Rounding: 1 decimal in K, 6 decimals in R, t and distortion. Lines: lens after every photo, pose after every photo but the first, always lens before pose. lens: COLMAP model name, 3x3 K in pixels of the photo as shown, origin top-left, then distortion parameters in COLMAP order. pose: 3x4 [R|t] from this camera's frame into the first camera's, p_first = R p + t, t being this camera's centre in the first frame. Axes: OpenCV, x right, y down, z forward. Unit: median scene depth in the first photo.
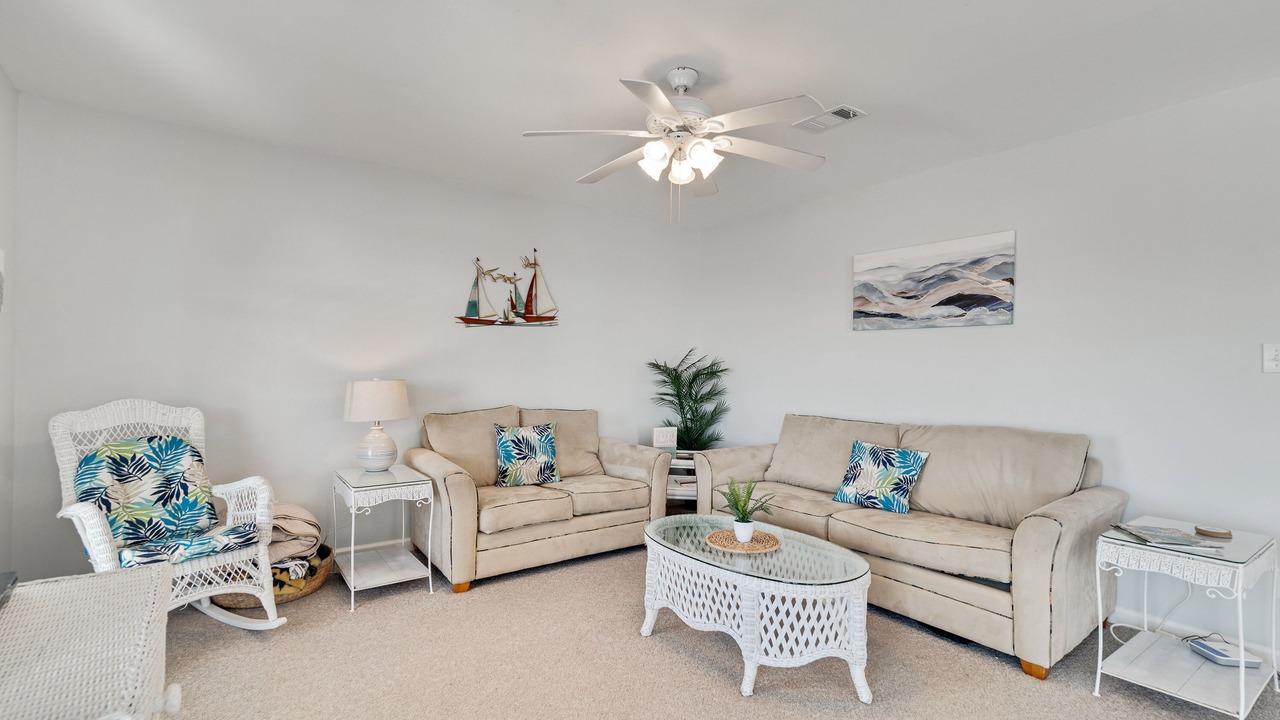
lens RADIAL K [[585.2, 0, 649.6], [0, 585.2, 366.9], [0, 0, 1]] dist [0.021009, -0.003211]
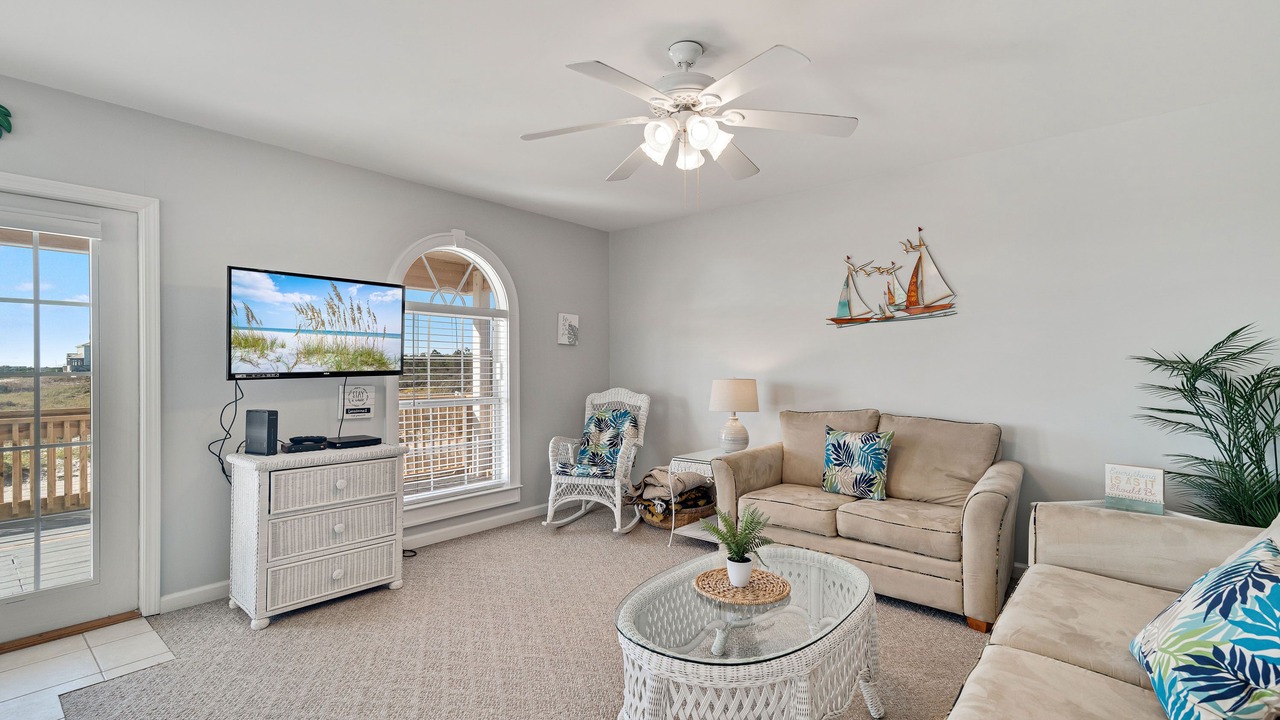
lens RADIAL K [[585.2, 0, 646.6], [0, 585.2, 363.8], [0, 0, 1]] dist [0.021009, -0.003211]
pose [[0.220517, -0.020680, -0.975164, 0.706095], [0.007472, 0.999782, -0.019513, 0.012424], [0.975354, -0.002984, 0.220624, 0.552353]]
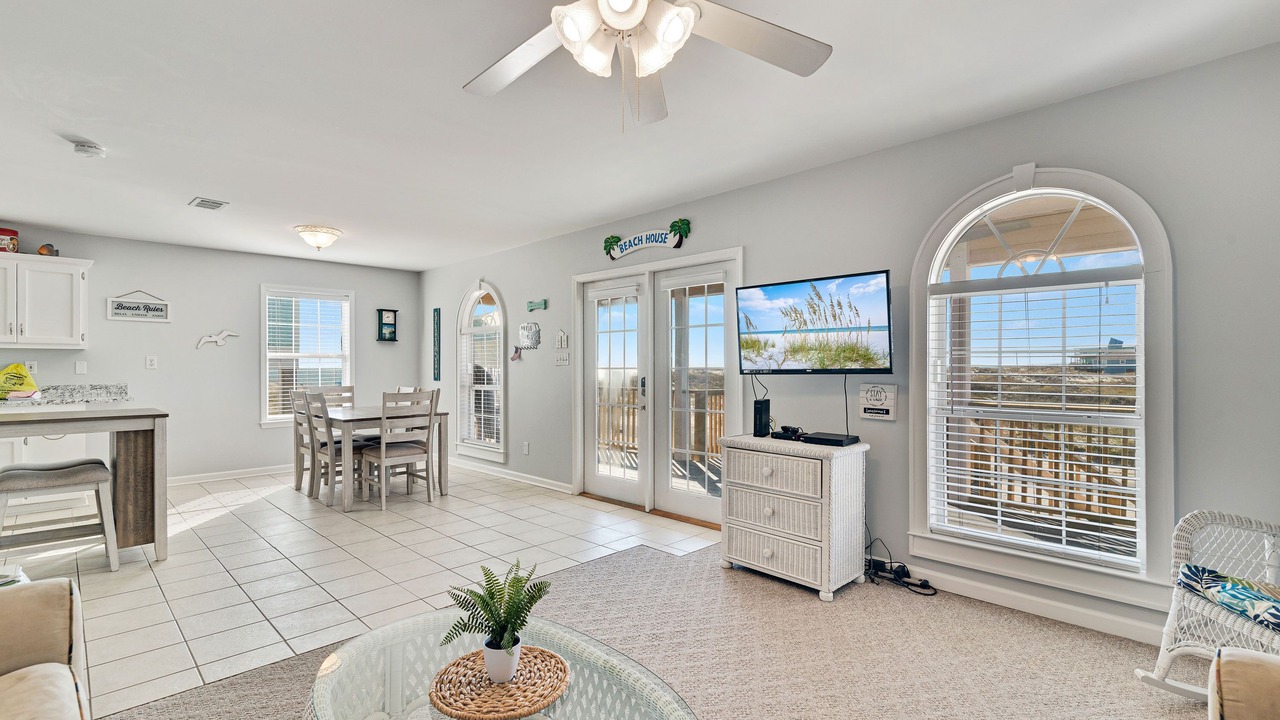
lens RADIAL K [[585.2, 0, 641.8], [0, 585.2, 367.3], [0, 0, 1]] dist [0.021009, -0.003211]
pose [[-0.994457, -0.013697, -0.104247, 0.059227], [-0.013271, 0.999901, -0.004772, 0.009793], [0.104302, -0.003362, -0.994540, 1.218469]]
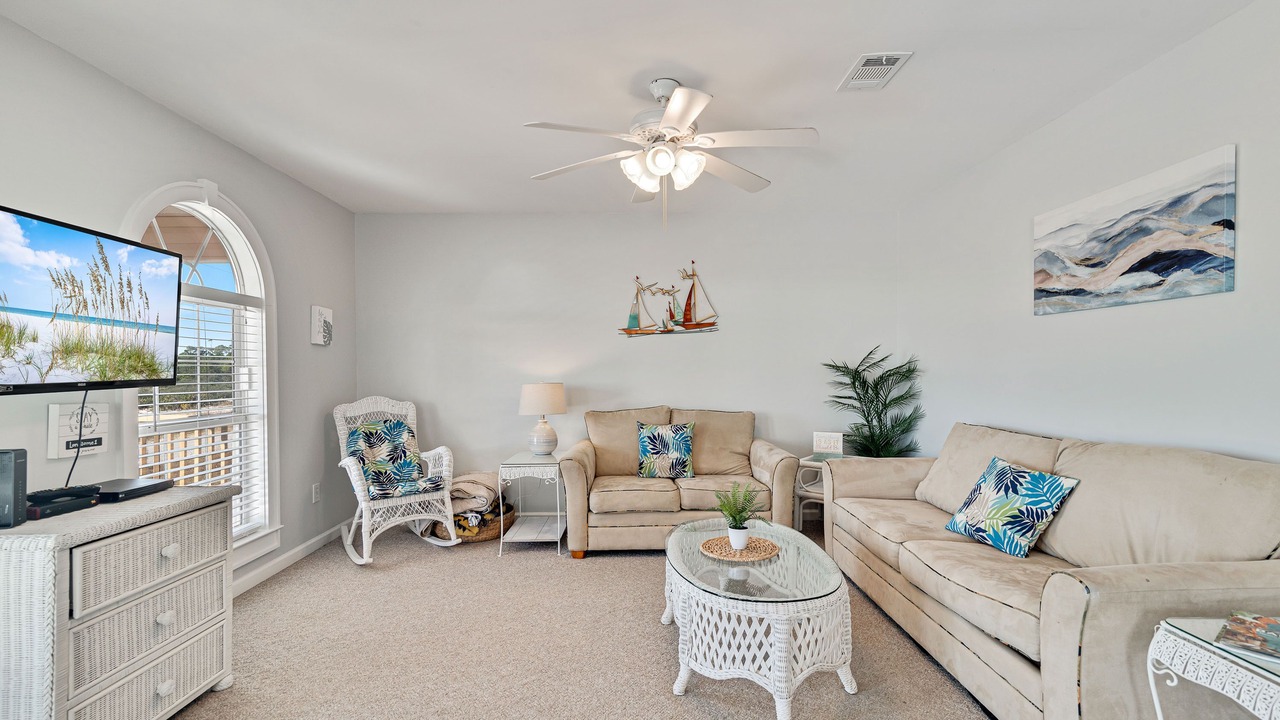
lens RADIAL K [[585.2, 0, 651.8], [0, 585.2, 372.7], [0, 0, 1]] dist [0.021009, -0.003211]
pose [[0.811134, -0.016045, -0.584640, 0.478637], [0.019083, 0.999817, -0.000963, 0.004671], [0.584549, -0.010376, 0.811292, 0.106515]]
